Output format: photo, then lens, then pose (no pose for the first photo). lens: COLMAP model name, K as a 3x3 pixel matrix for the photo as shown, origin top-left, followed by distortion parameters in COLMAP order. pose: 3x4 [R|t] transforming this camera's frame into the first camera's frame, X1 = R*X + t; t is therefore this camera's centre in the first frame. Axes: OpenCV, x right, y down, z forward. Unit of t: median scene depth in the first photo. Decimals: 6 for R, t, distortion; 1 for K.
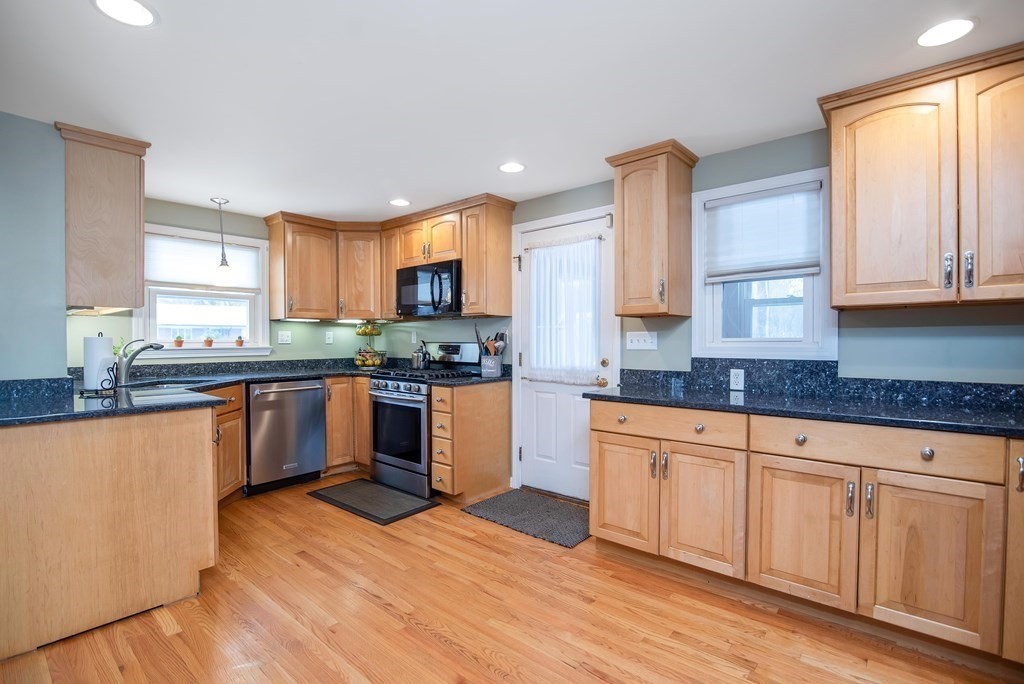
lens RADIAL K [[481.6, 0, 502.7], [0, 481.6, 342.0], [0, 0, 1]] dist [-0.015247, 0.001728]
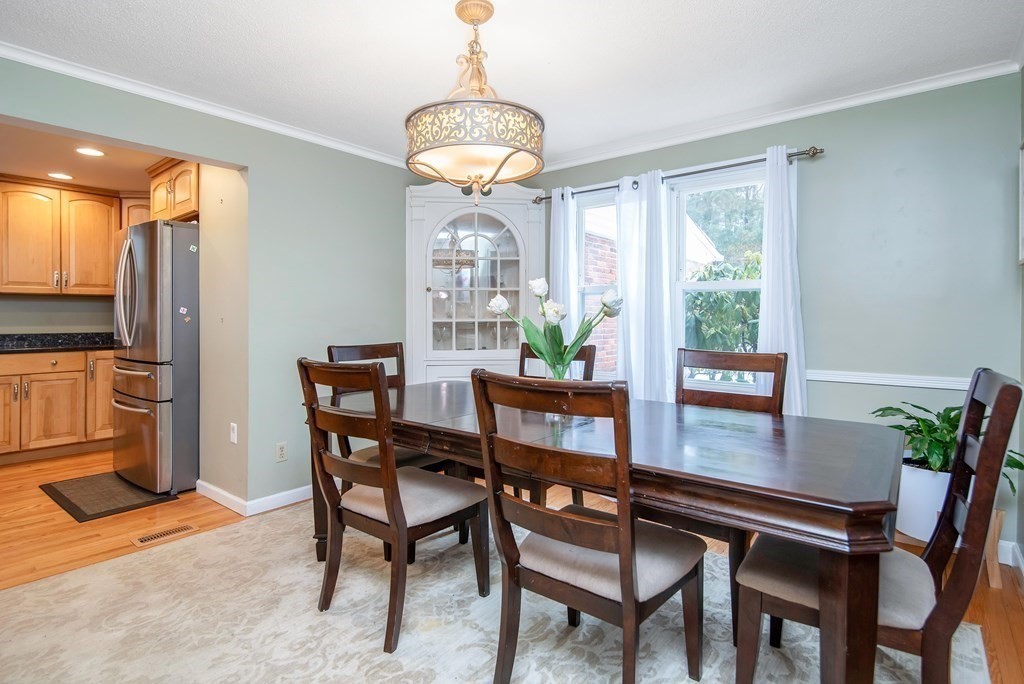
lens RADIAL K [[515.9, 0, 496.4], [0, 515.9, 329.2], [0, 0, 1]] dist [-0.003266, -0.000724]
pose [[-0.023482, -0.010333, 0.999671, -0.866901], [-0.000272, 0.999947, 0.010330, 0.030101], [-0.999724, -0.000030, -0.023483, -0.559504]]
